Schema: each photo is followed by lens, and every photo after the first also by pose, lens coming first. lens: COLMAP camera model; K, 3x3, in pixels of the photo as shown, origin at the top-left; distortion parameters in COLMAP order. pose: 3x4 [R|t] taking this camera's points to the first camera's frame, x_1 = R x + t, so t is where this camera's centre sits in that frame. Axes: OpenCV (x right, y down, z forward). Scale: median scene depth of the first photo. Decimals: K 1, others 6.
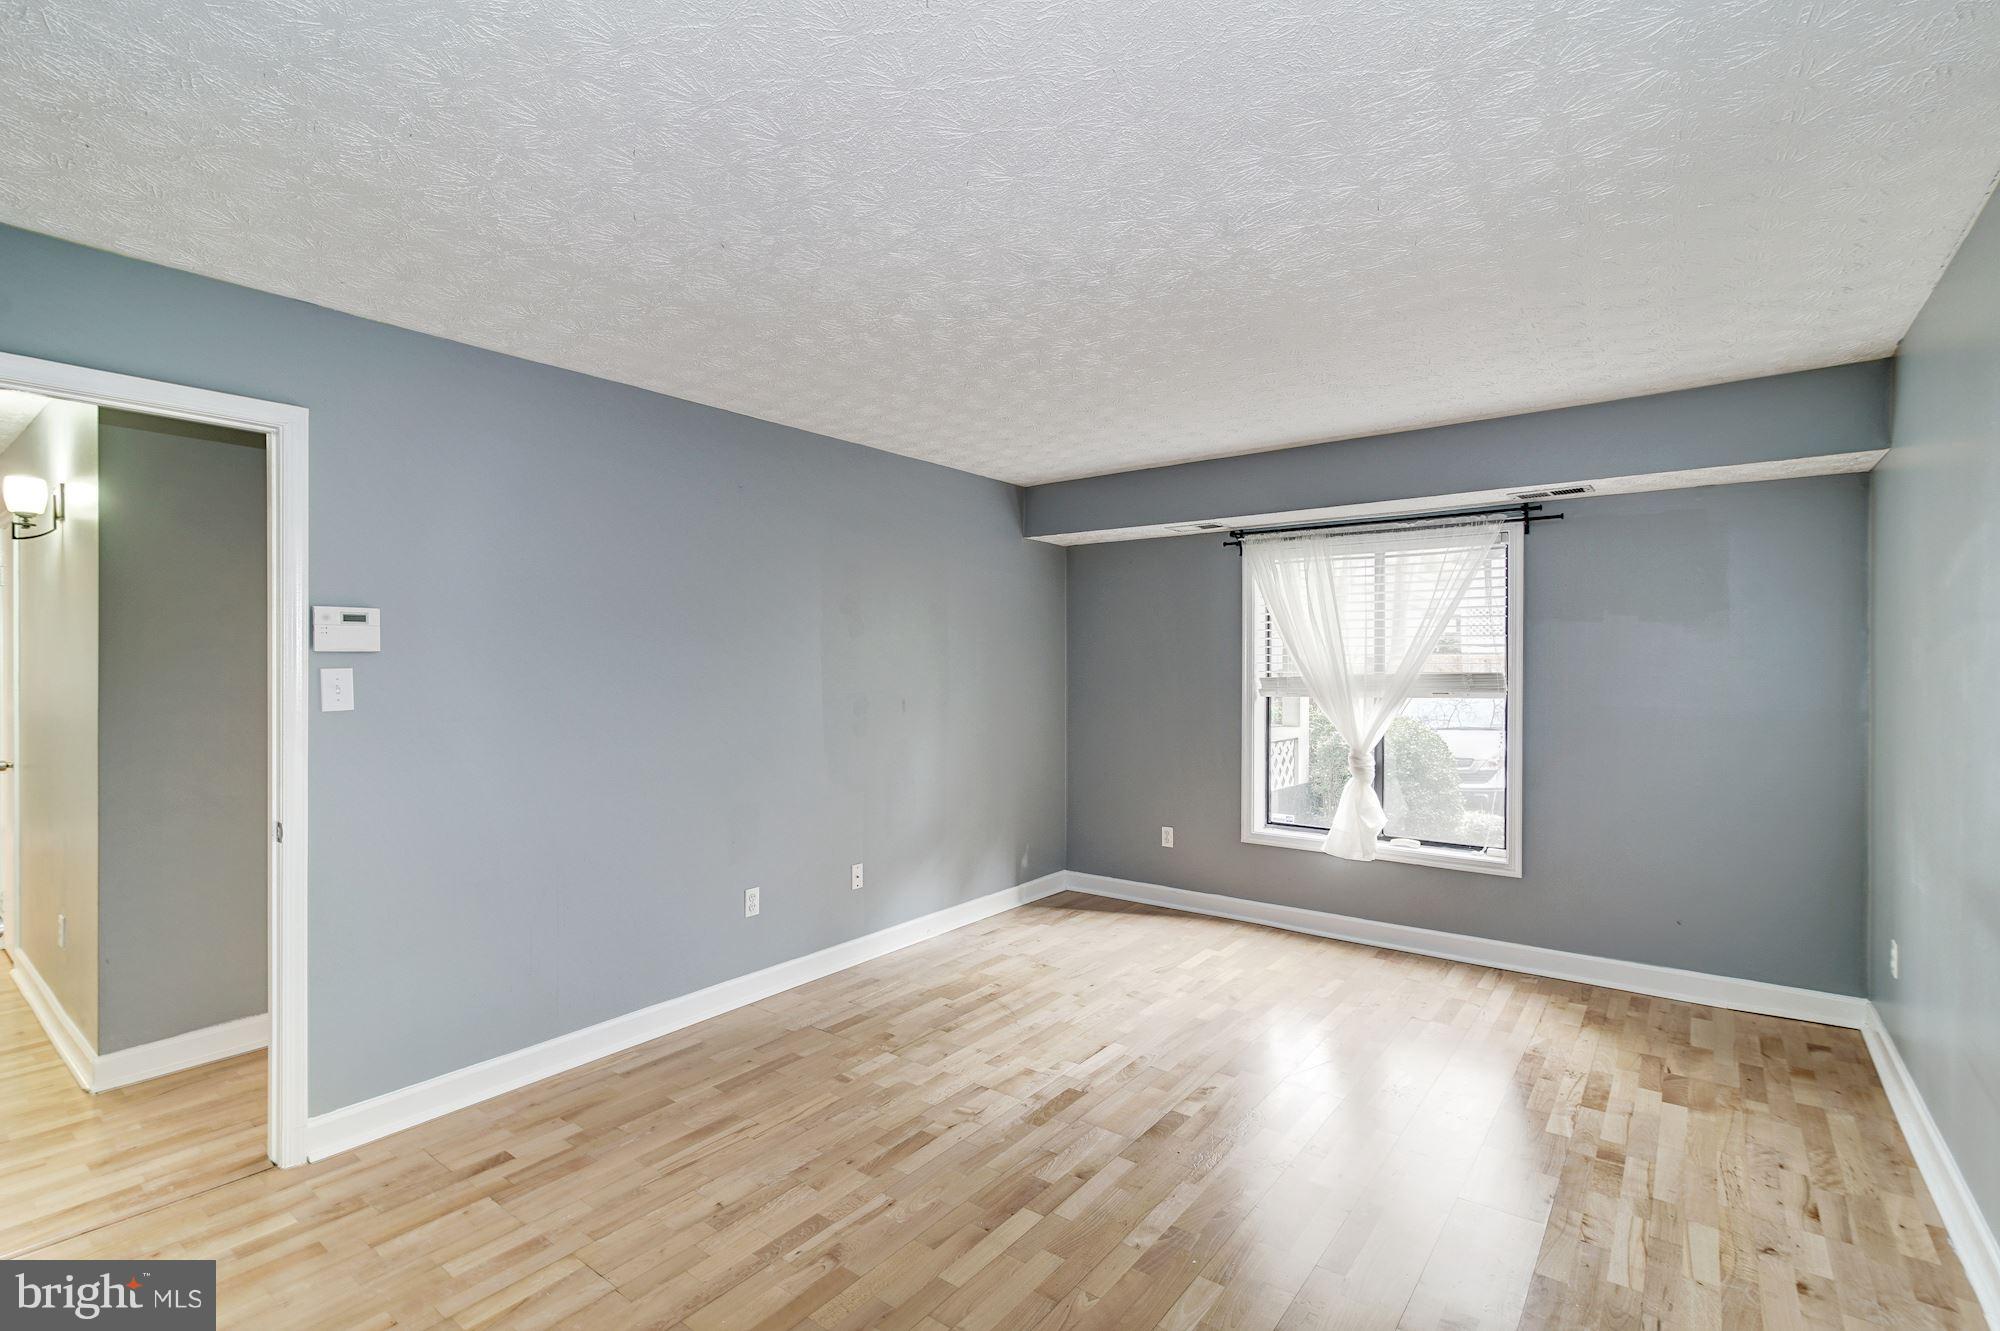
lens RADIAL K [[912.9, 0, 993.2], [0, 912.9, 663.7], [0, 0, 1]] dist [-0.001089, 0.000042]
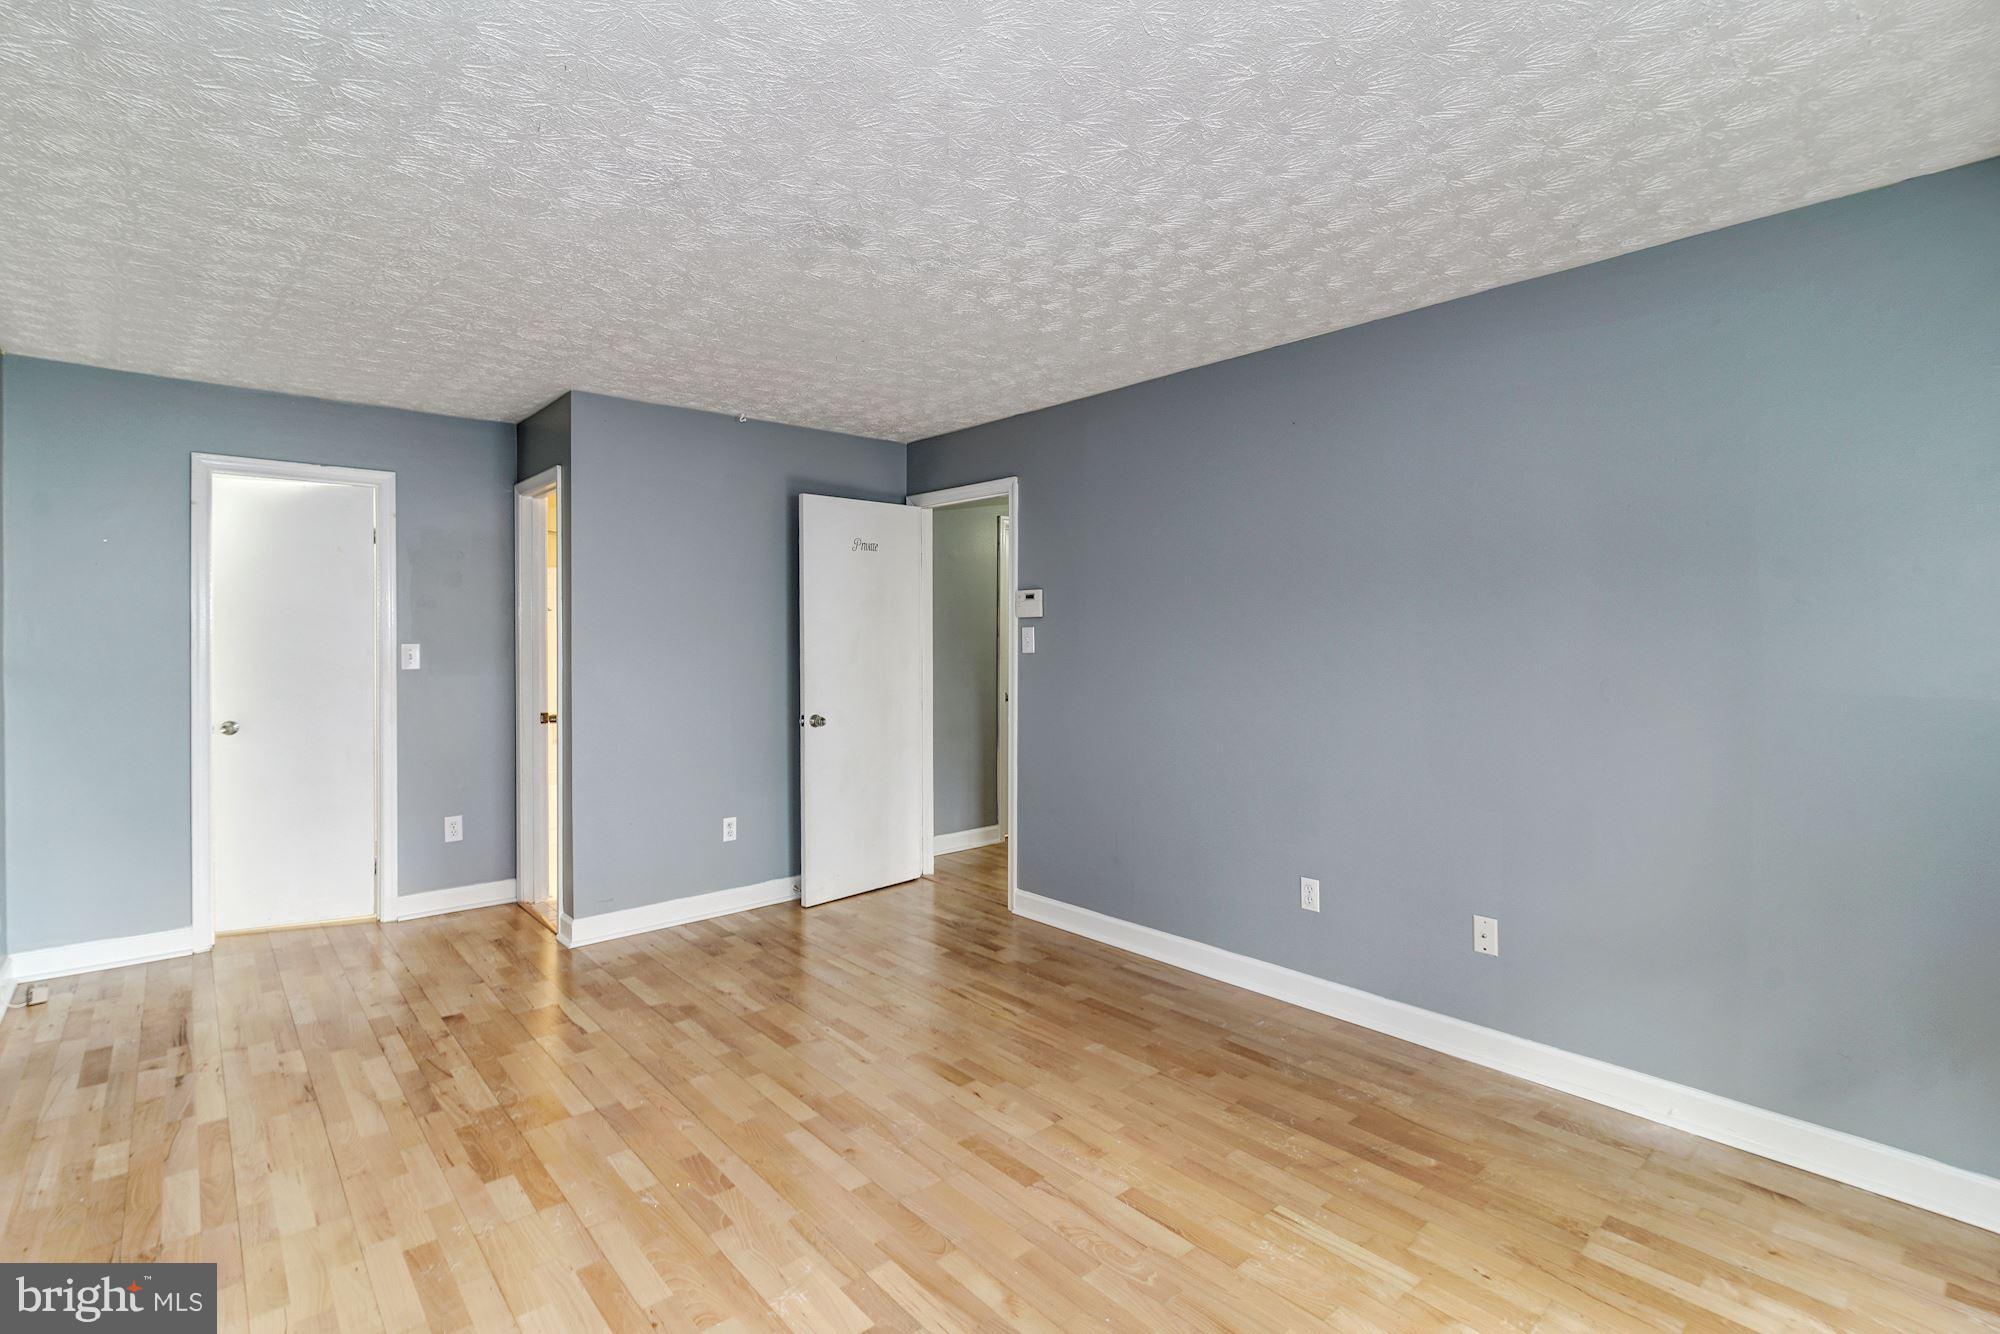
lens RADIAL K [[954.9, 0, 996.7], [0, 954.9, 628.2], [0, 0, 1]] dist [-0.001452, -0.000240]
pose [[-0.197961, -0.001121, -0.980209, 0.935723], [0.004583, 0.999987, -0.002070, 0.009419], [0.980199, -0.004902, -0.197953, 1.202510]]
